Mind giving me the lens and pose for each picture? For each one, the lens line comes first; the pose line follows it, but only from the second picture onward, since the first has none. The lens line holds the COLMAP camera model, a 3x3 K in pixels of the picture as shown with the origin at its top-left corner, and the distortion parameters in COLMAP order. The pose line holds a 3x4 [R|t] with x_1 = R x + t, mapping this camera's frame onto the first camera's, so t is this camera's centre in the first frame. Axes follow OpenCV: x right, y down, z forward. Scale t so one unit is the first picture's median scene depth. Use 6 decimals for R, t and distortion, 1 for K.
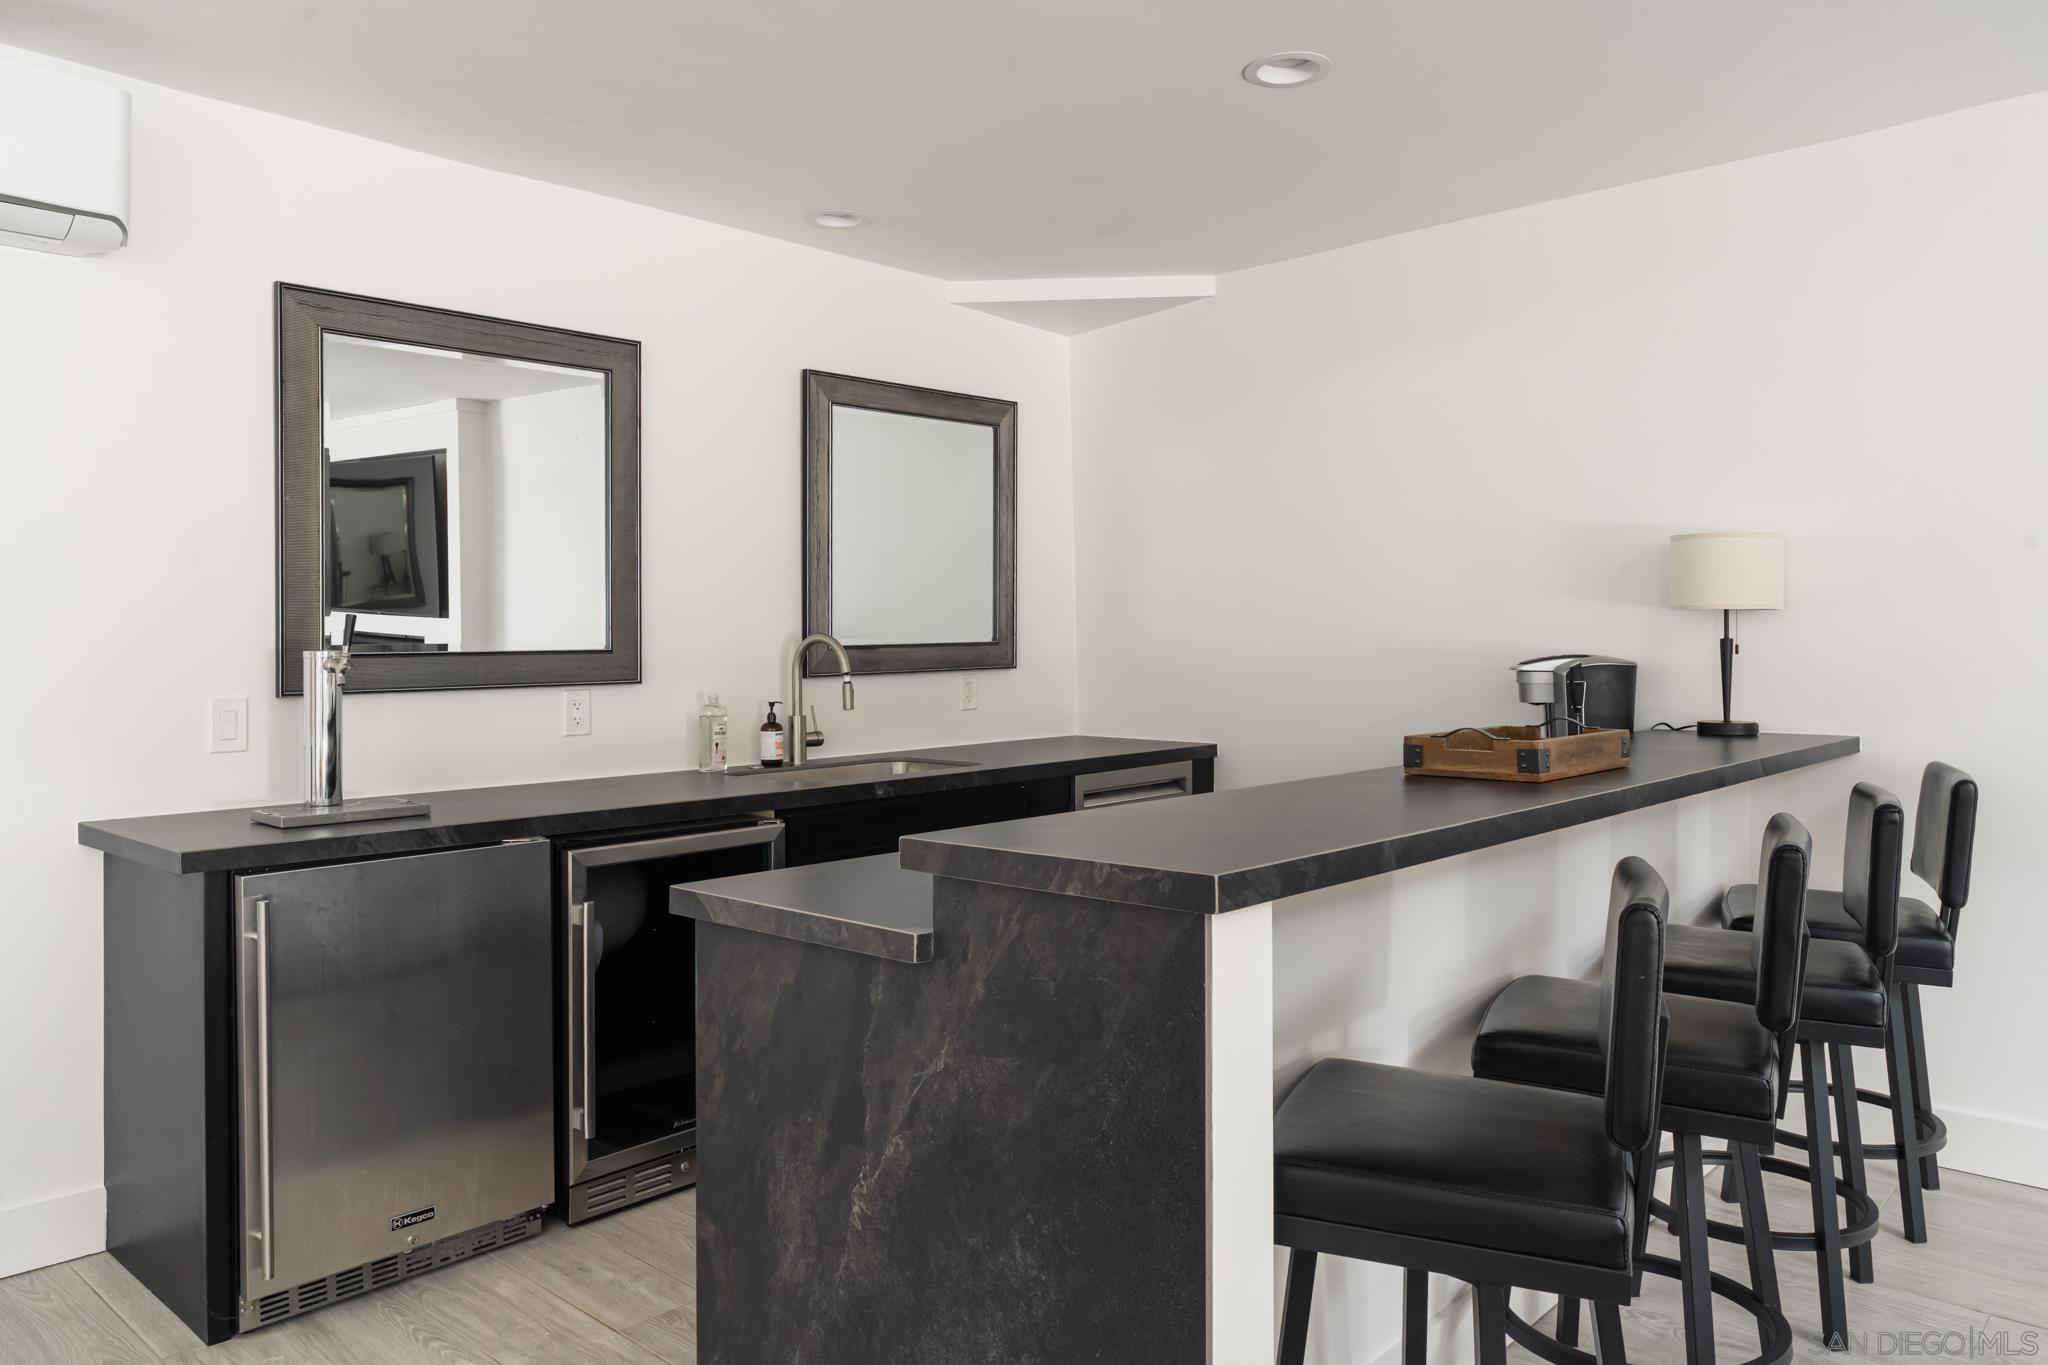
lens RADIAL K [[1418.2, 0, 1023.1], [0, 1418.2, 651.1], [0, 0, 1]] dist [0.000094, -0.002915]
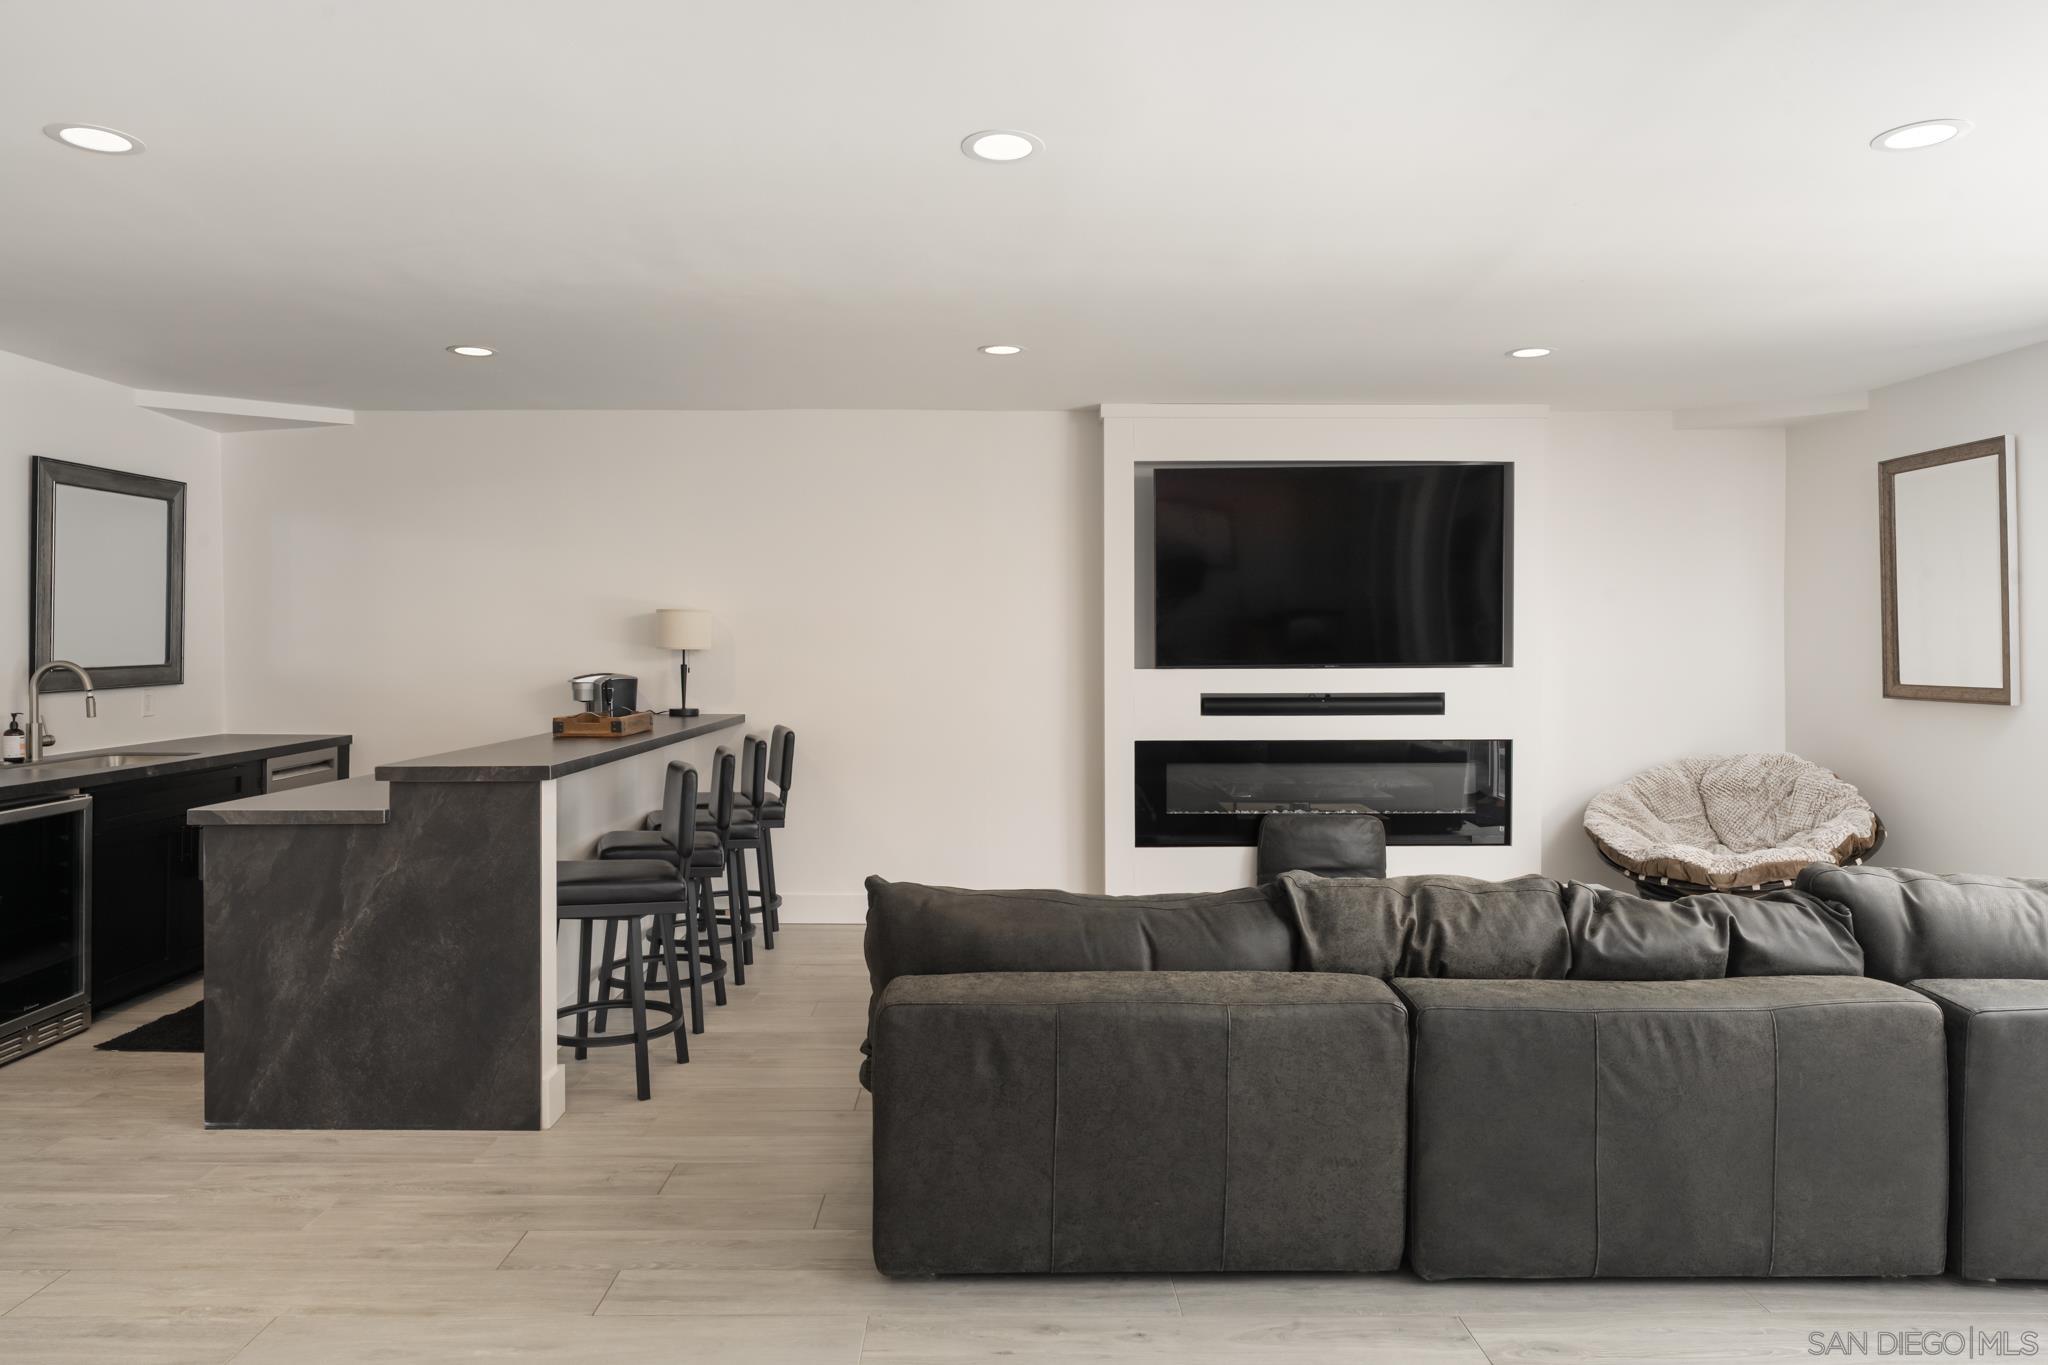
lens RADIAL K [[1397.1, 0, 1024.3], [0, 1397.1, 639.9], [0, 0, 1]] dist [-0.002688, -0.003168]
pose [[0.731744, 0.008032, 0.681532, -0.446684], [-0.001258, 0.999945, -0.010434, -0.022961], [-0.681578, 0.006778, 0.731714, -0.681308]]
